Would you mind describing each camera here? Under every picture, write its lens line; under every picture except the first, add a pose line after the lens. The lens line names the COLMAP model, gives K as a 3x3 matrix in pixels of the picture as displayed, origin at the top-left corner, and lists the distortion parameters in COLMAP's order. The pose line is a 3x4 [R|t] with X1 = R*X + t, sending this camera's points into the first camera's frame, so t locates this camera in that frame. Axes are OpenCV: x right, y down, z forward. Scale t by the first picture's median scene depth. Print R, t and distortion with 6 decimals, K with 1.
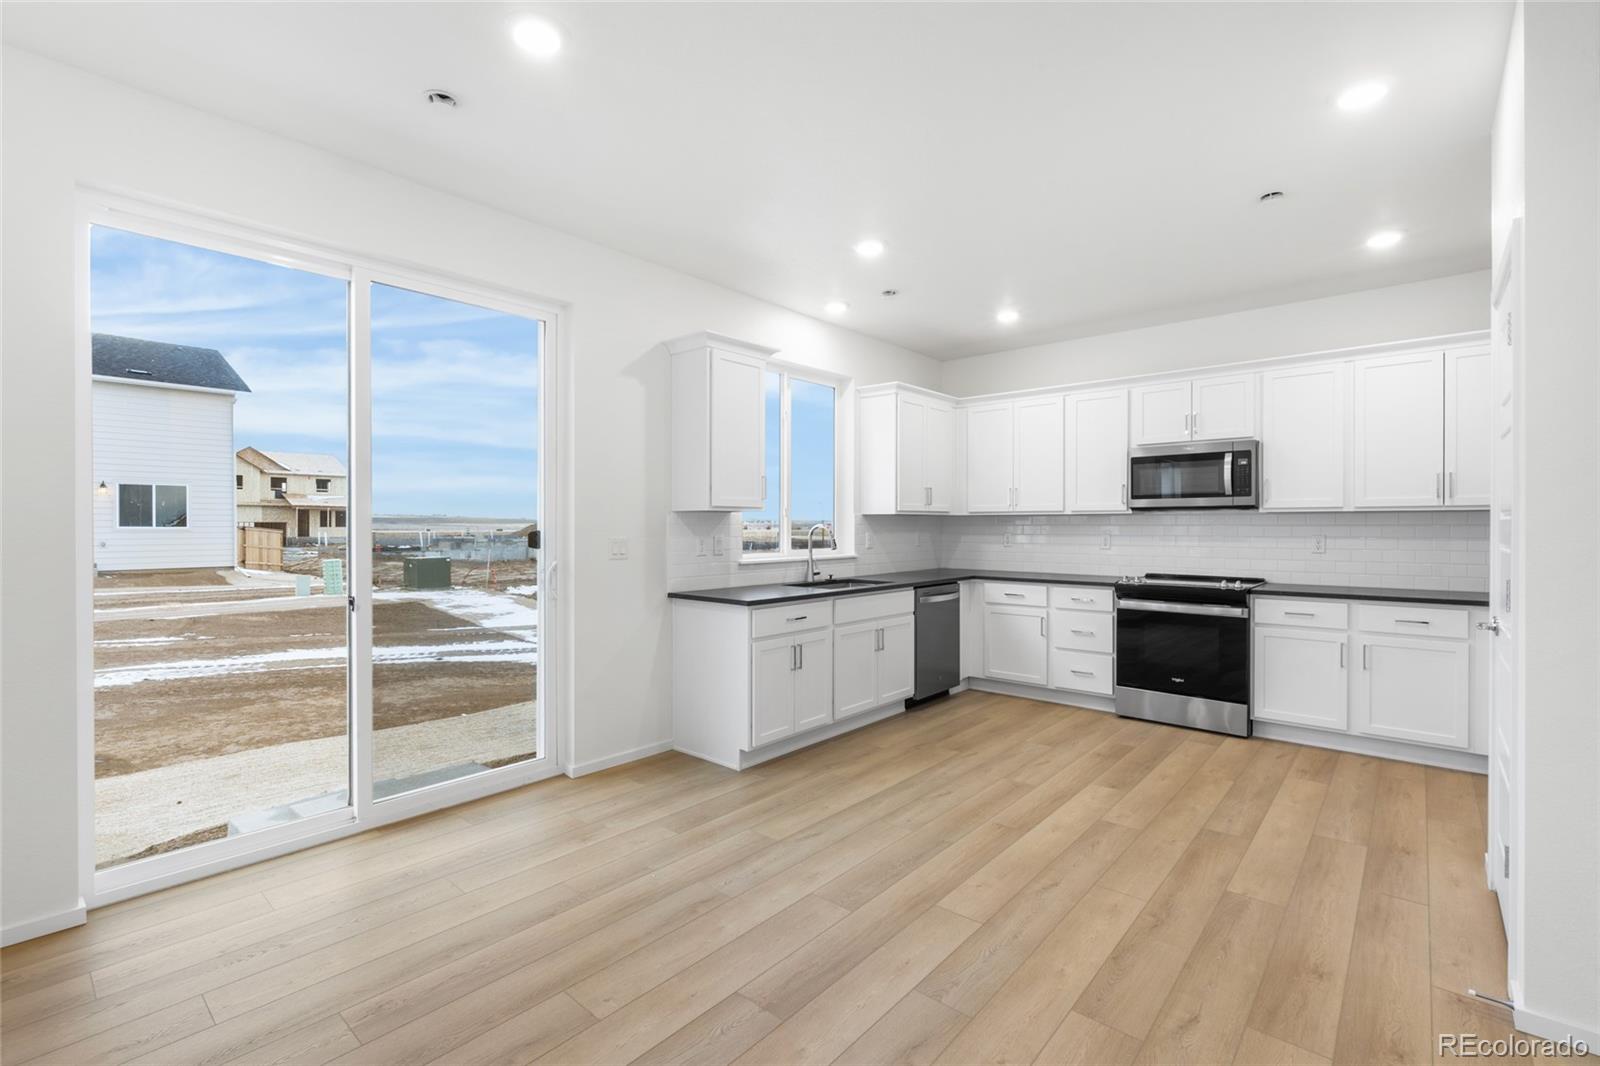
lens RADIAL K [[711.0, 0, 799.9], [0, 711.0, 527.4], [0, 0, 1]] dist [0.001319, 0.000352]
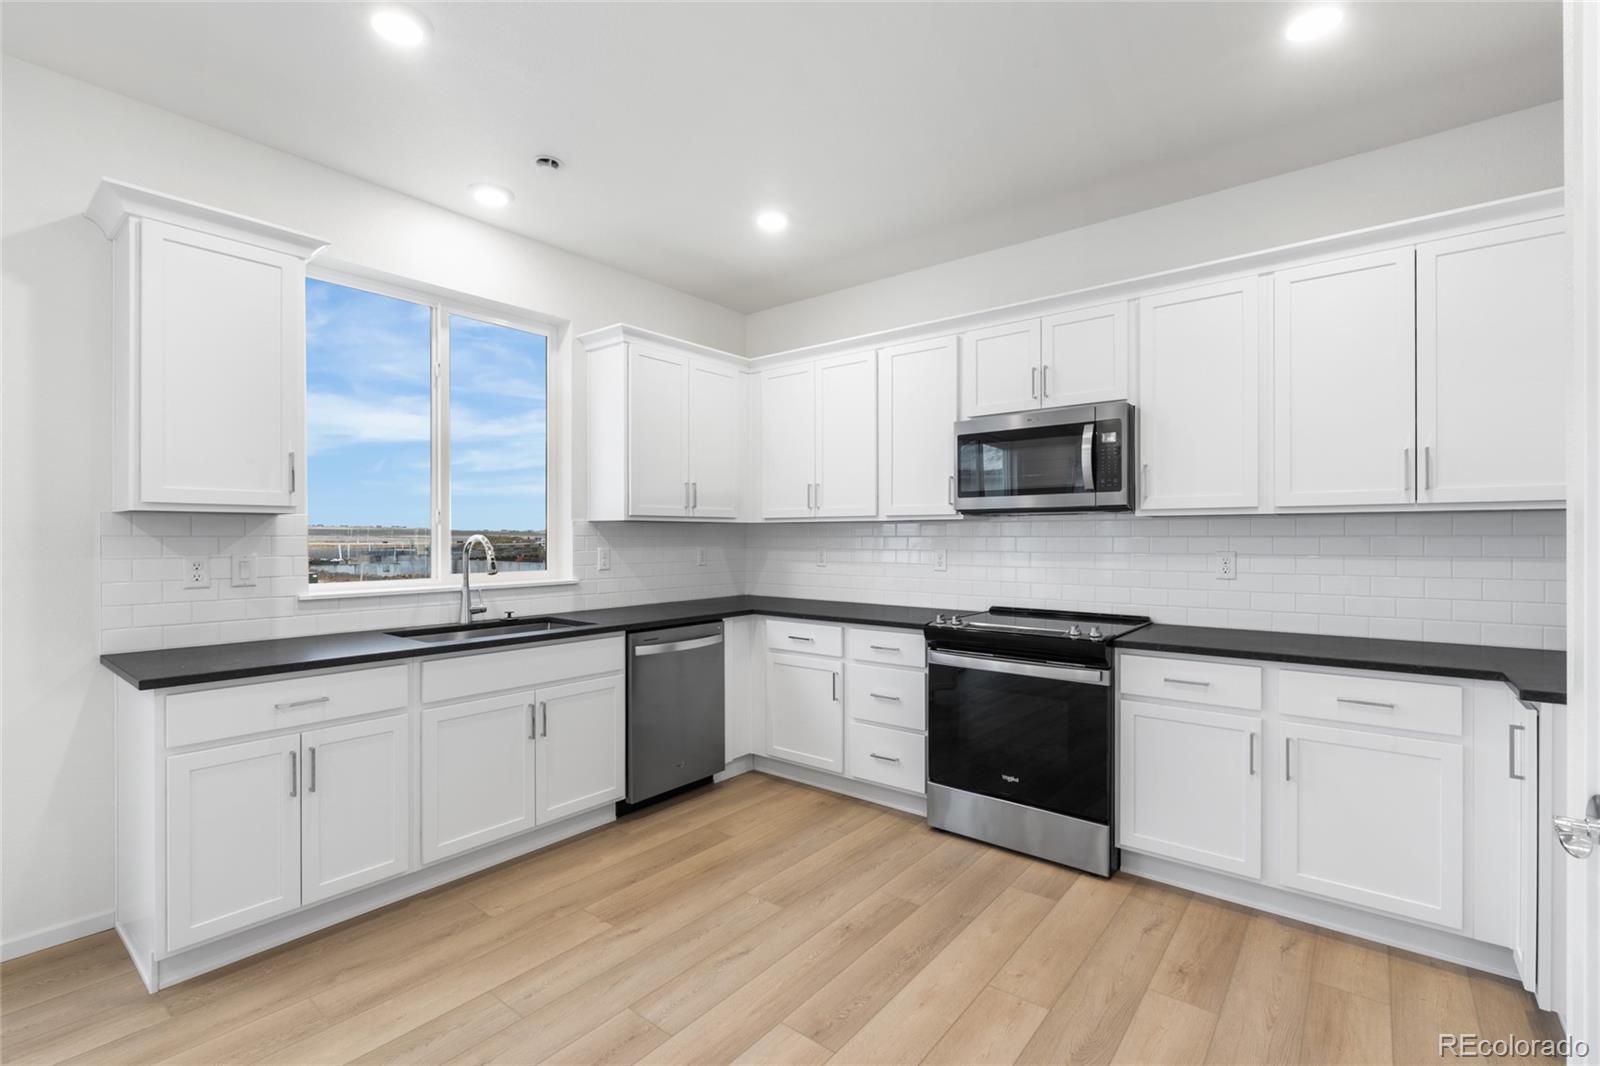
lens RADIAL K [[708.0, 0, 800.0], [0, 708.0, 533.0], [0, 0, 1]] dist [0.002755, -0.000369]
pose [[0.999423, -0.000119, 0.033964, 0.310161], [0.000406, 0.999964, -0.008439, -0.000768], [-0.033961, 0.008448, 0.999387, 0.356874]]
